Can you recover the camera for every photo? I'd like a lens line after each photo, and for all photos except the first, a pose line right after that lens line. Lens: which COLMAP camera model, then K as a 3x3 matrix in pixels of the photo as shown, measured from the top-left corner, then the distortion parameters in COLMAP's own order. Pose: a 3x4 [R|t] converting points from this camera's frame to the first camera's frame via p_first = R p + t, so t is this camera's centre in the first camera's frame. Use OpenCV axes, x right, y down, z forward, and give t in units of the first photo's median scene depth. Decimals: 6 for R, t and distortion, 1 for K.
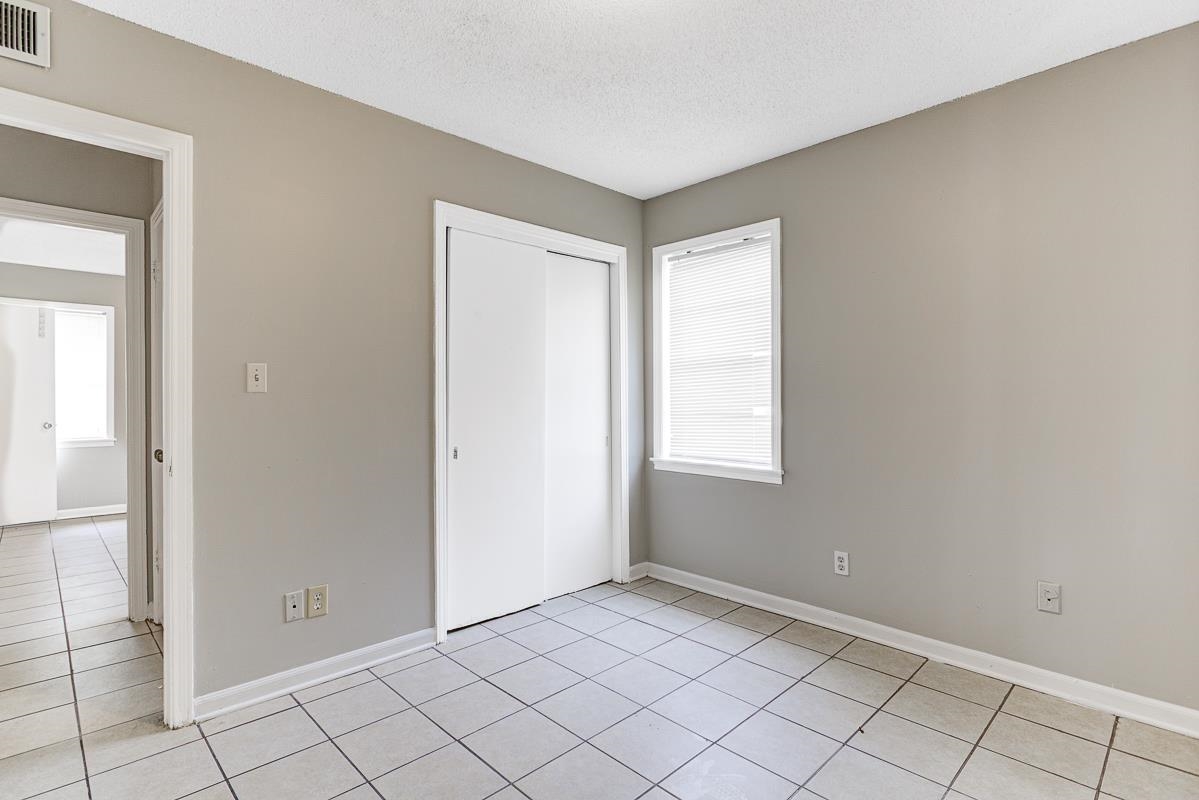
lens RADIAL K [[590.4, 0, 592.1], [0, 590.4, 395.8], [0, 0, 1]] dist [0.003953, -0.000402]
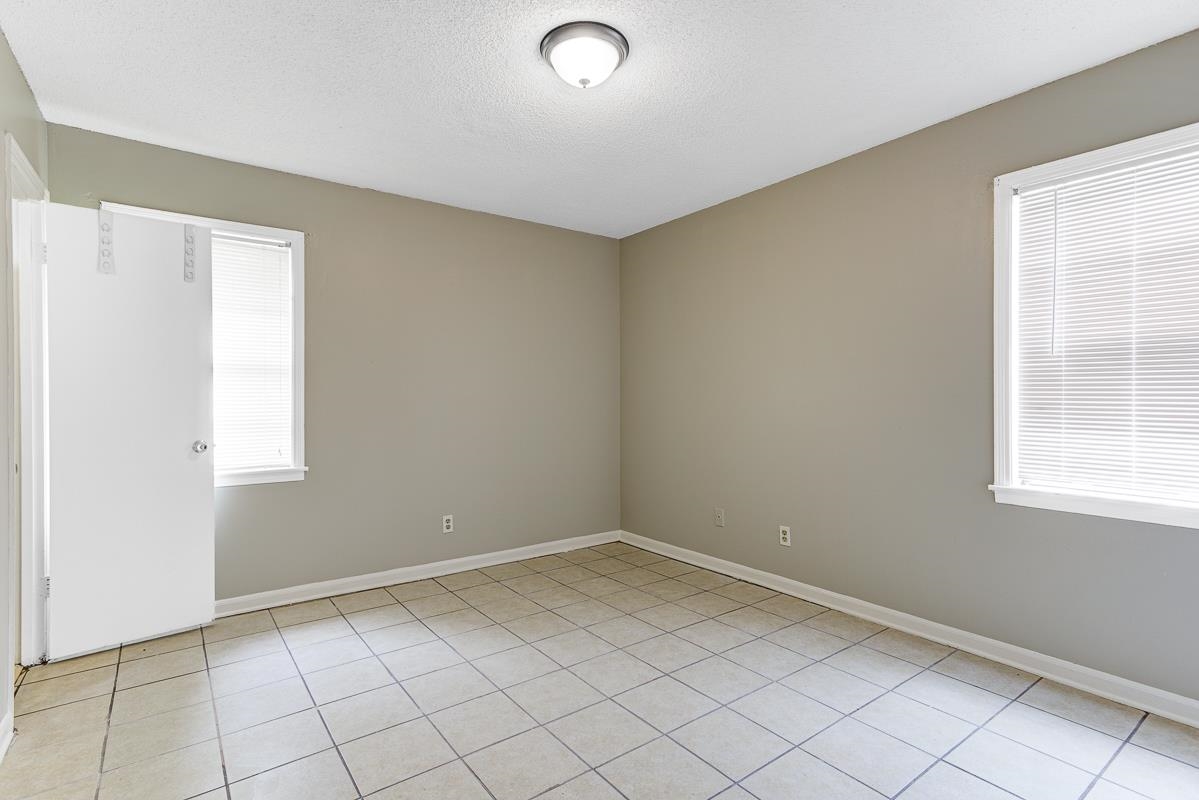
lens RADIAL K [[582.4, 0, 599.5], [0, 582.4, 399.2], [0, 0, 1]] dist [0.000080, 0.000733]
pose [[0.991949, 0.003099, -0.126600, -0.267638], [-0.002010, 0.999960, 0.008732, 0.001137], [0.126622, -0.008407, 0.991915, 0.283473]]
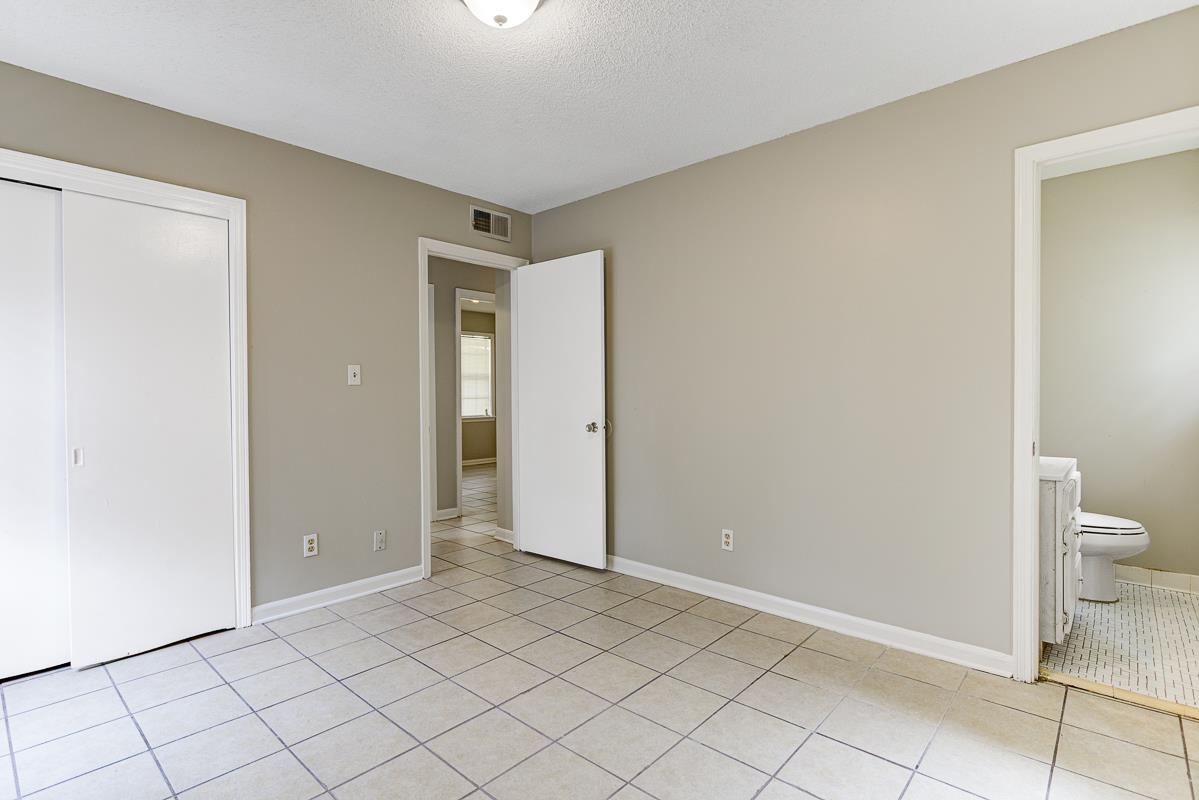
lens RADIAL K [[582.4, 0, 604.6], [0, 582.4, 373.7], [0, 0, 1]] dist [0.000080, 0.000733]
pose [[0.997627, -0.000881, 0.068841, 0.304502], [0.003233, 0.999415, -0.034061, 0.003872], [-0.068771, 0.034202, 0.997046, -0.310991]]
